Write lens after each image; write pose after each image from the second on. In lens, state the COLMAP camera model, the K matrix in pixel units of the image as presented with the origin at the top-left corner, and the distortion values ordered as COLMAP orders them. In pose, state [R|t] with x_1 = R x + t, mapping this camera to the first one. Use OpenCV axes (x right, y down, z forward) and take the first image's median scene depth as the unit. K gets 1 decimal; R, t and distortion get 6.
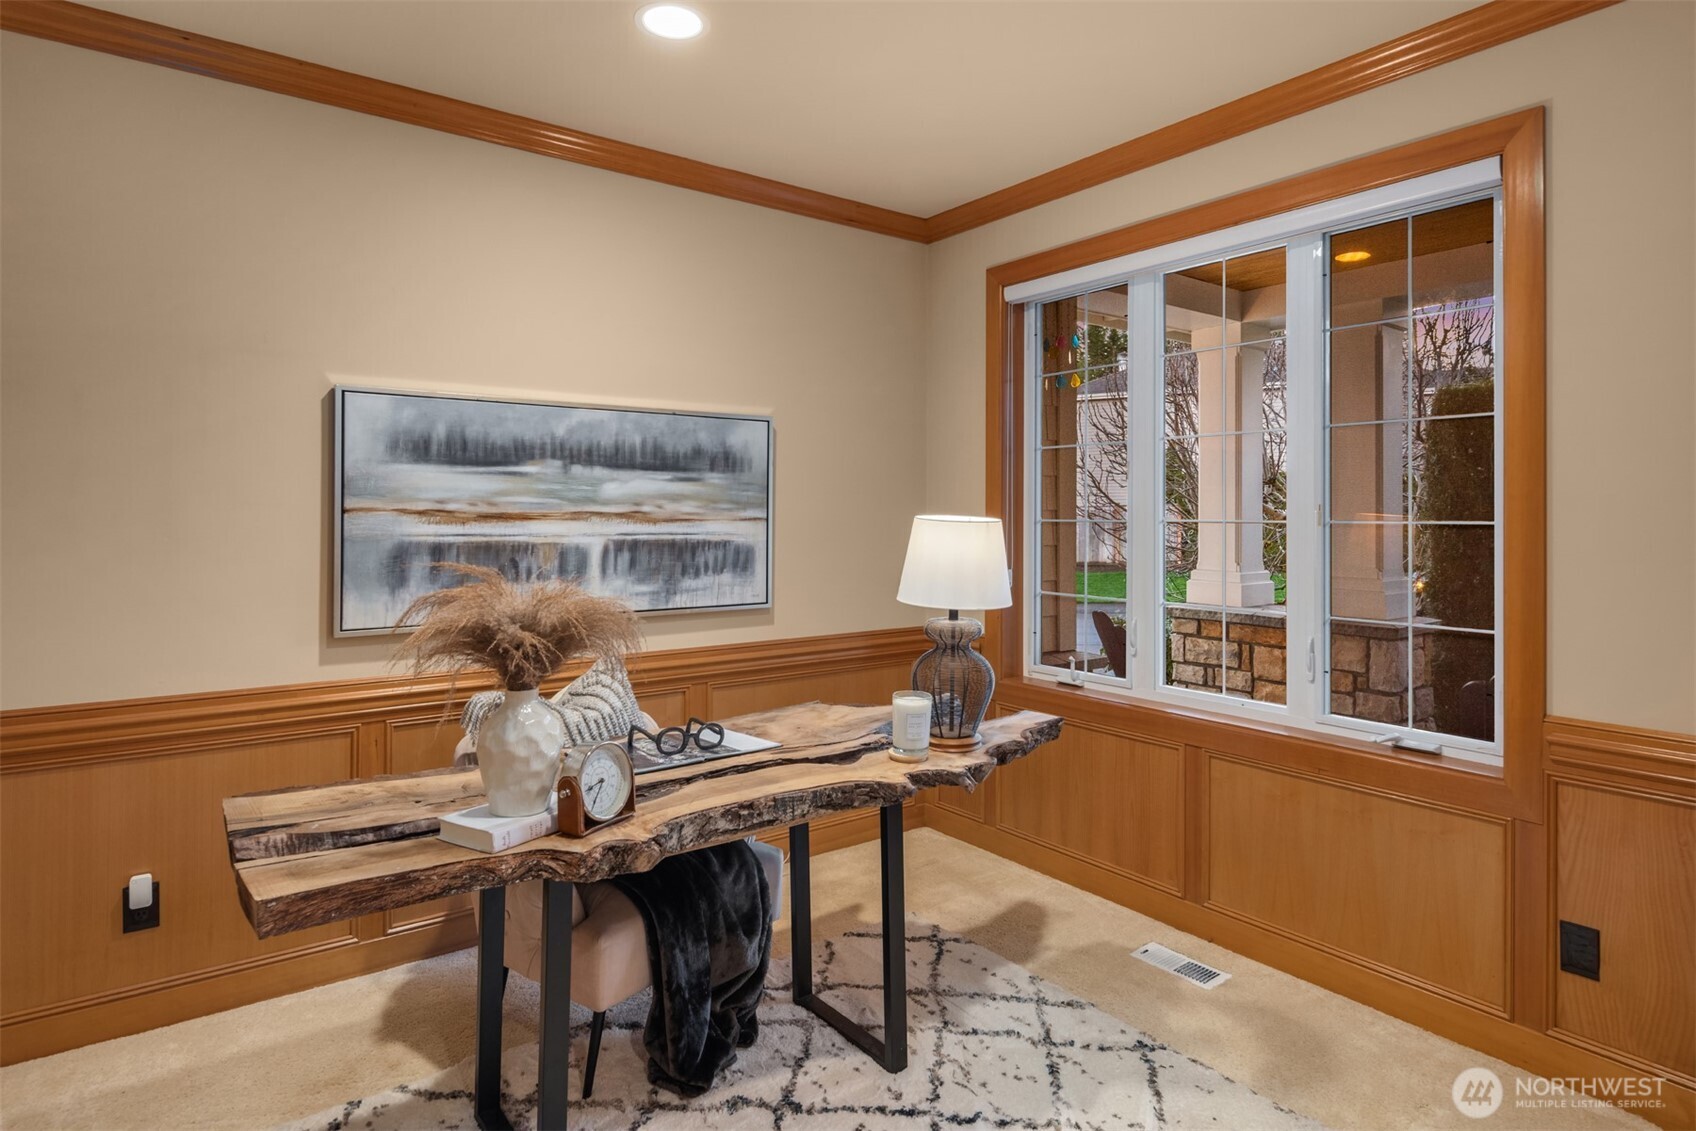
lens RADIAL K [[930.6, 0, 850.8], [0, 930.6, 513.4], [0, 0, 1]] dist [0.001800, -0.004250]
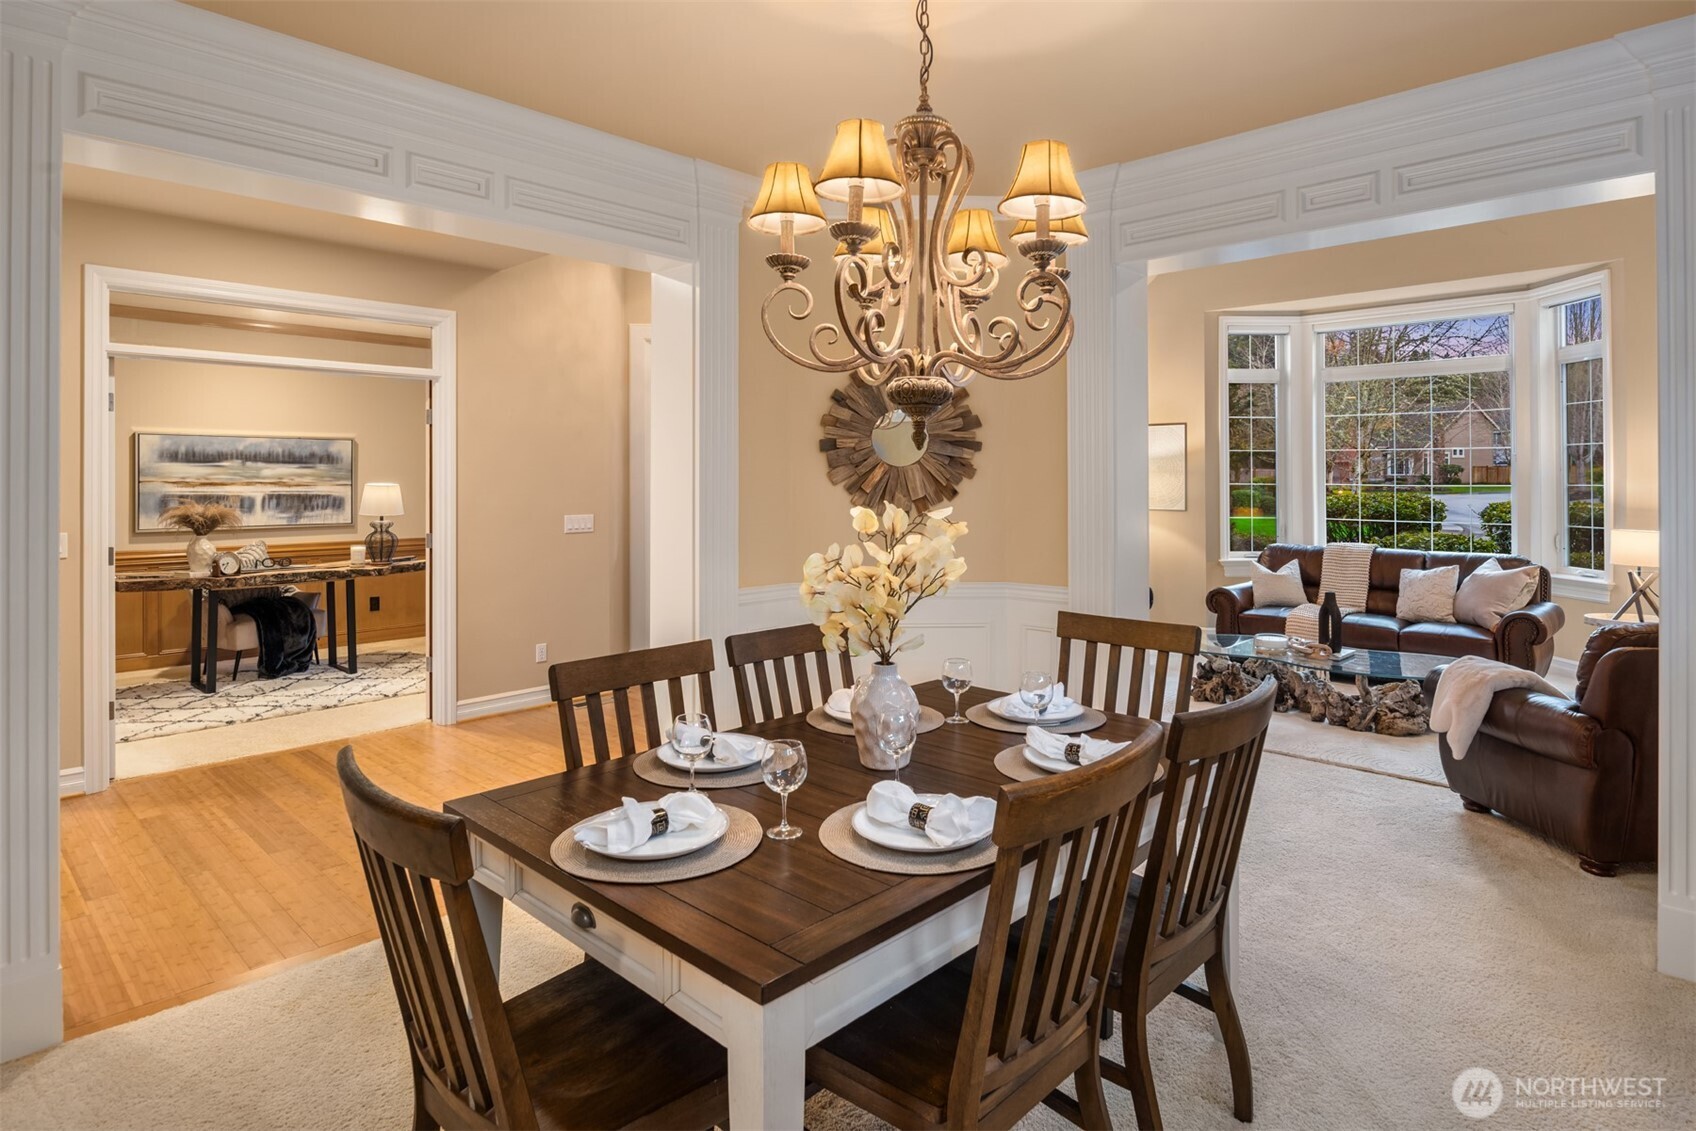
lens RADIAL K [[930.6, 0, 843.2], [0, 930.6, 483.8], [0, 0, 1]] dist [0.001800, -0.004250]
pose [[0.986610, -0.003632, 0.163058, 0.793842], [0.002895, 0.999985, 0.004755, -0.003947], [-0.163073, -0.004219, 0.986605, -1.541104]]
